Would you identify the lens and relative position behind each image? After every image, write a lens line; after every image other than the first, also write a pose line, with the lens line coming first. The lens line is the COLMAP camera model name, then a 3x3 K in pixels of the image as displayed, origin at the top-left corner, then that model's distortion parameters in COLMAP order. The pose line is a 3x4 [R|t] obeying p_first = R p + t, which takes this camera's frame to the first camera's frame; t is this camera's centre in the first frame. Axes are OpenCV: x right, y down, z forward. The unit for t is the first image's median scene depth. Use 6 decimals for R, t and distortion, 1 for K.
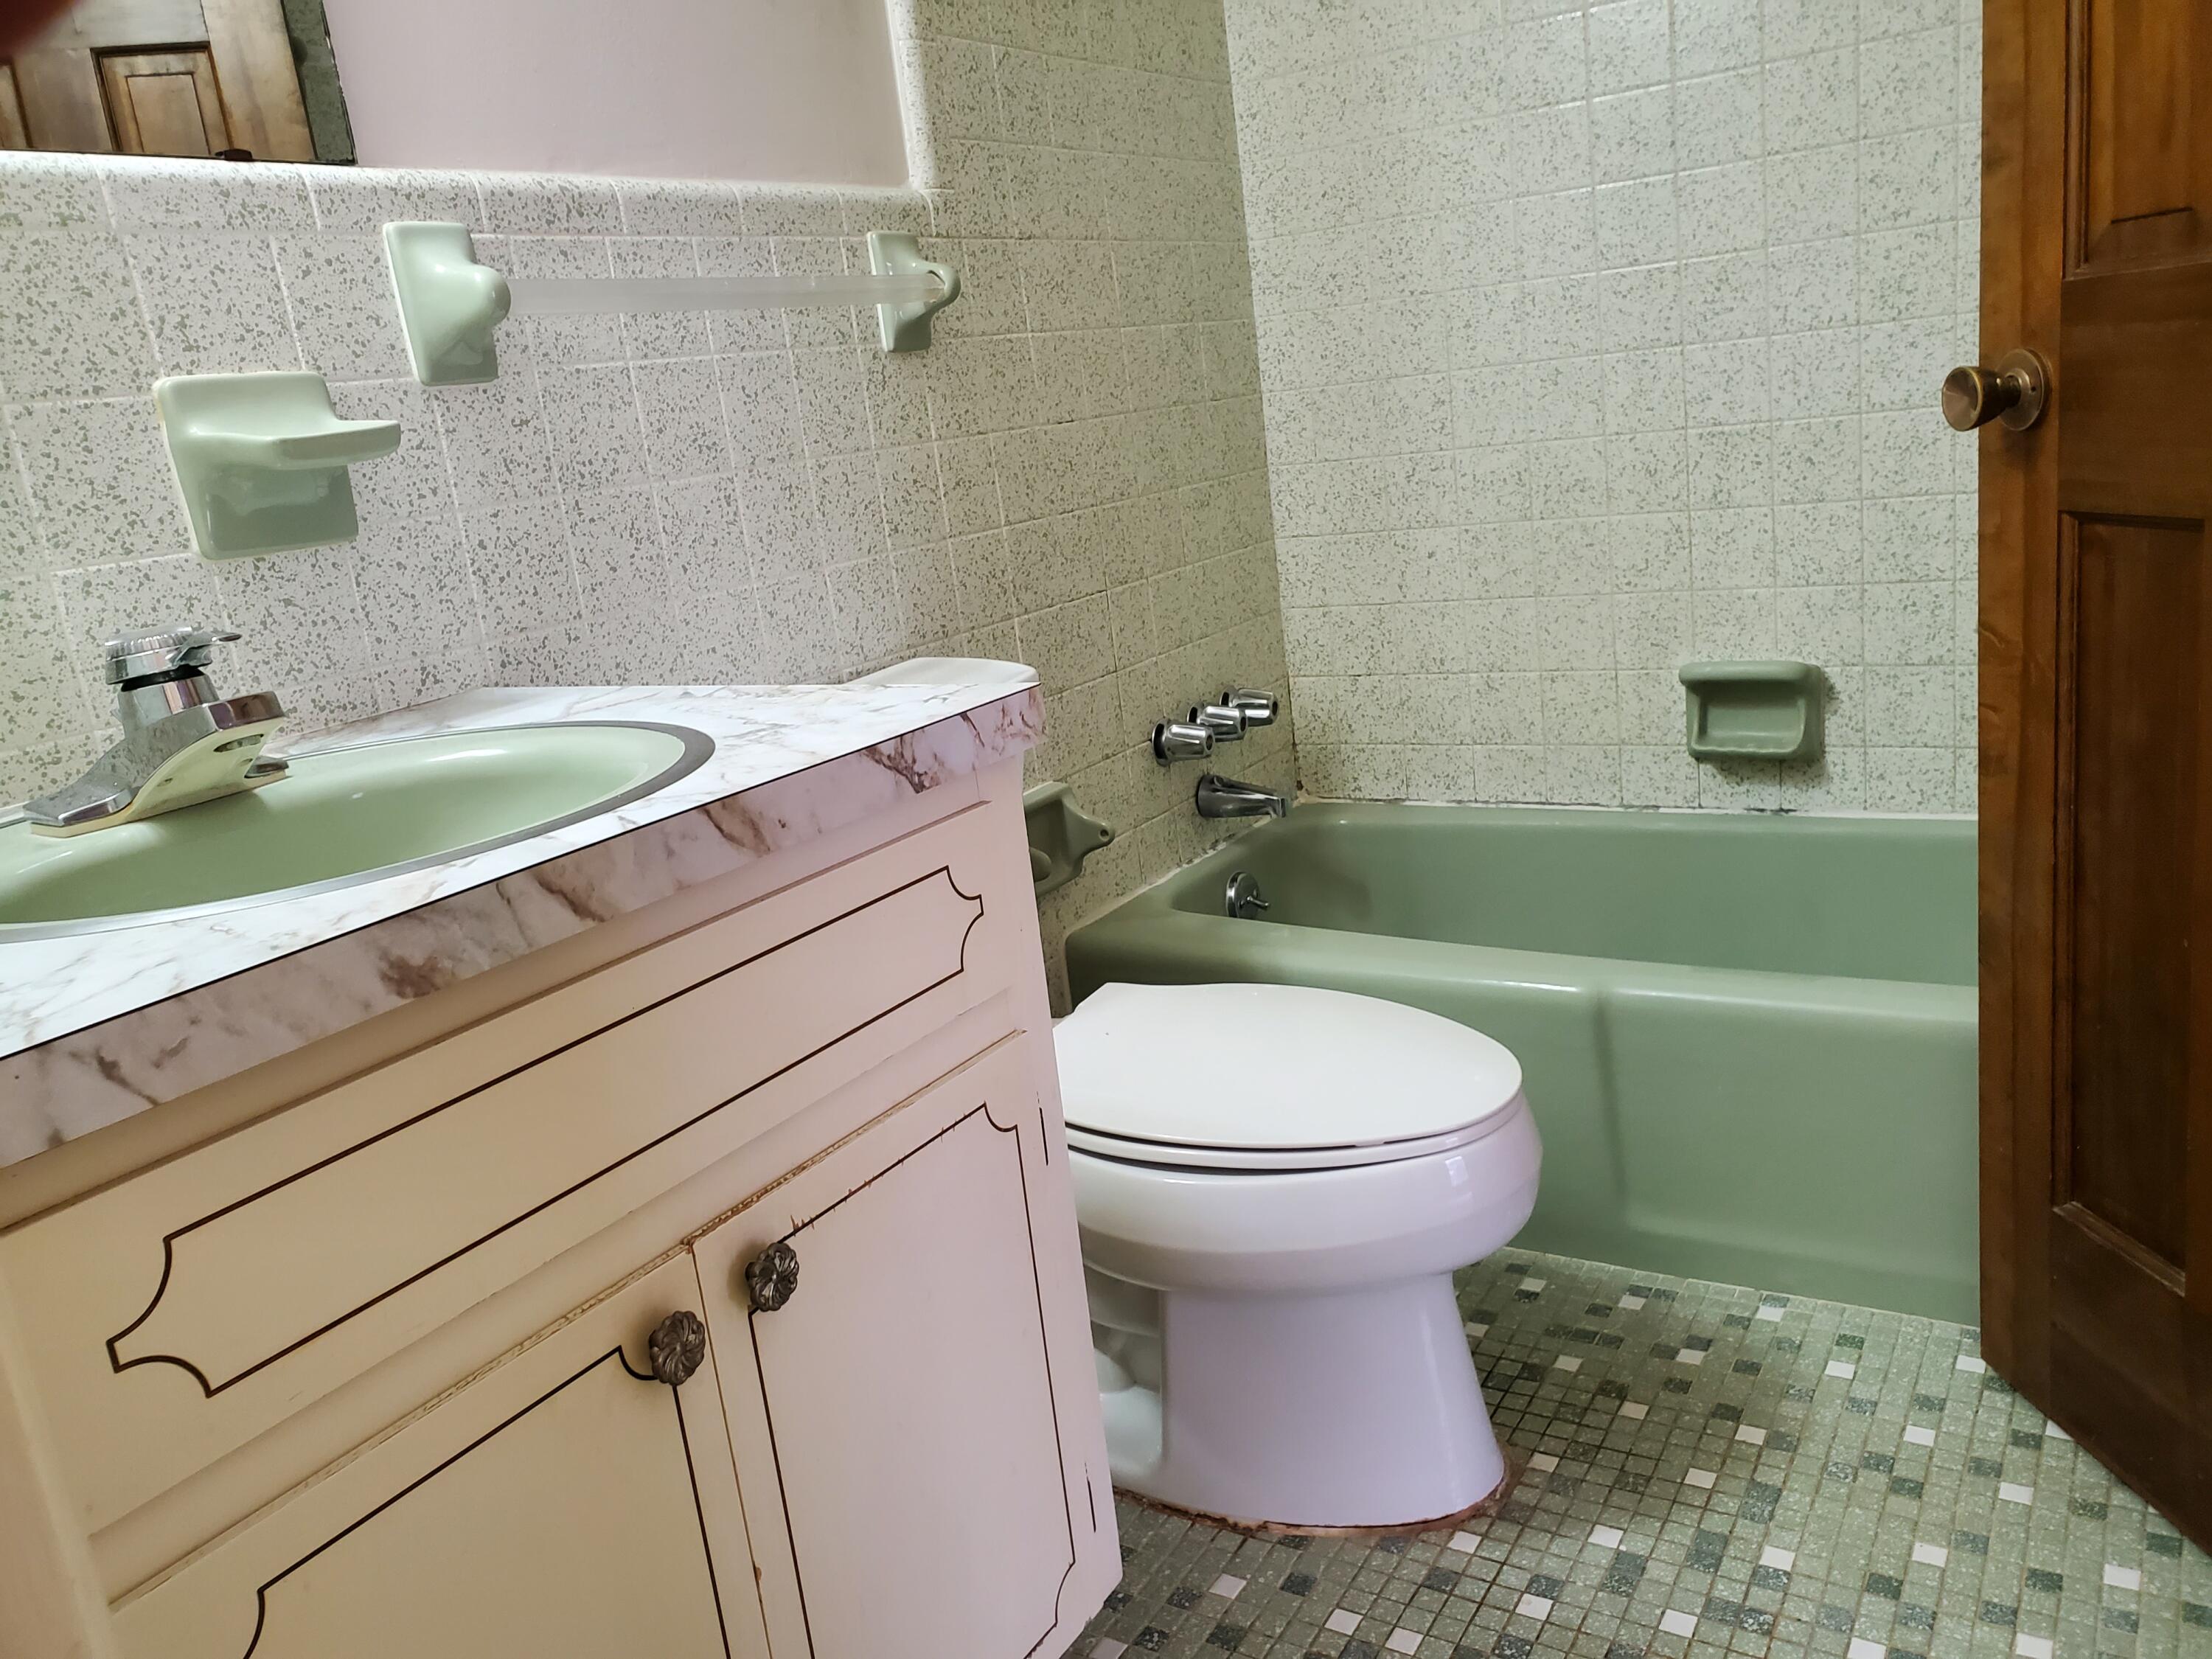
lens RADIAL K [[1759.1, 0, 1103.9], [0, 1759.1, 829.7], [0, 0, 1]] dist [0.034543, 0.011503]
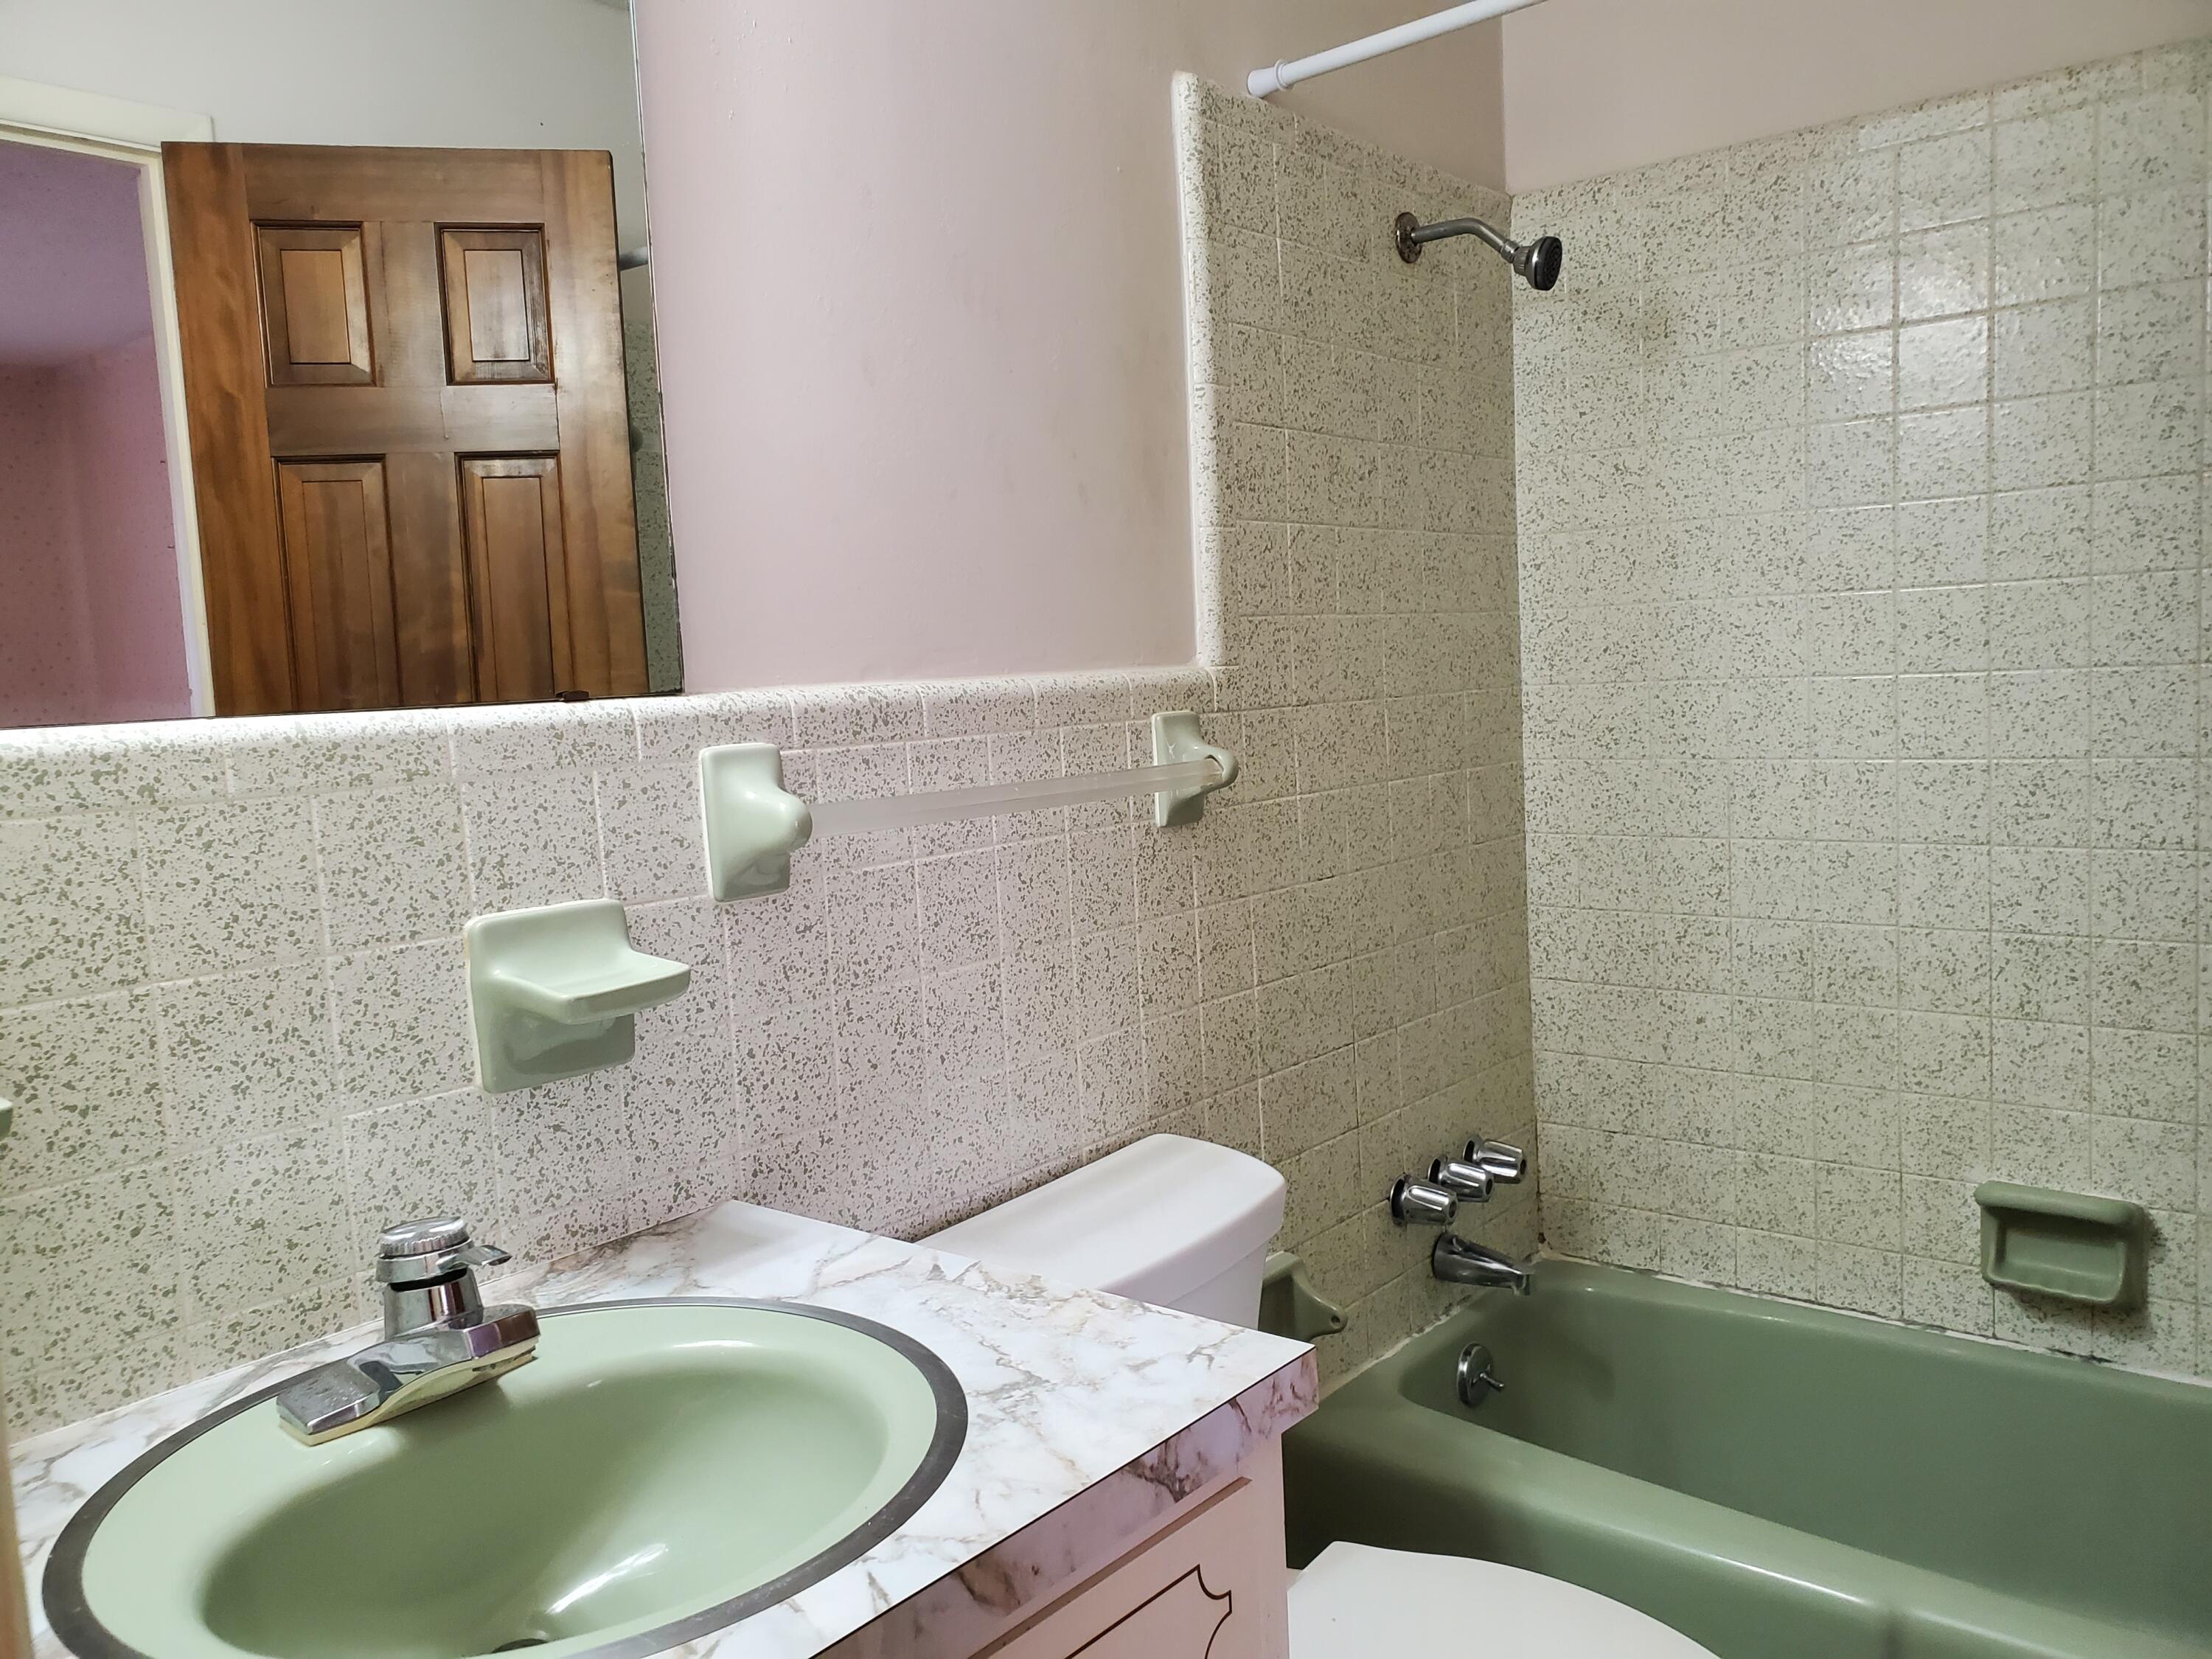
lens RADIAL K [[1759.1, 0, 1103.9], [0, 1759.1, 829.7], [0, 0, 1]] dist [0.034543, 0.011503]
pose [[0.989569, 0.082999, -0.117751, -0.031350], [-0.097704, 0.987312, -0.125172, -0.121847], [0.105868, 0.135371, 0.985123, 0.017116]]
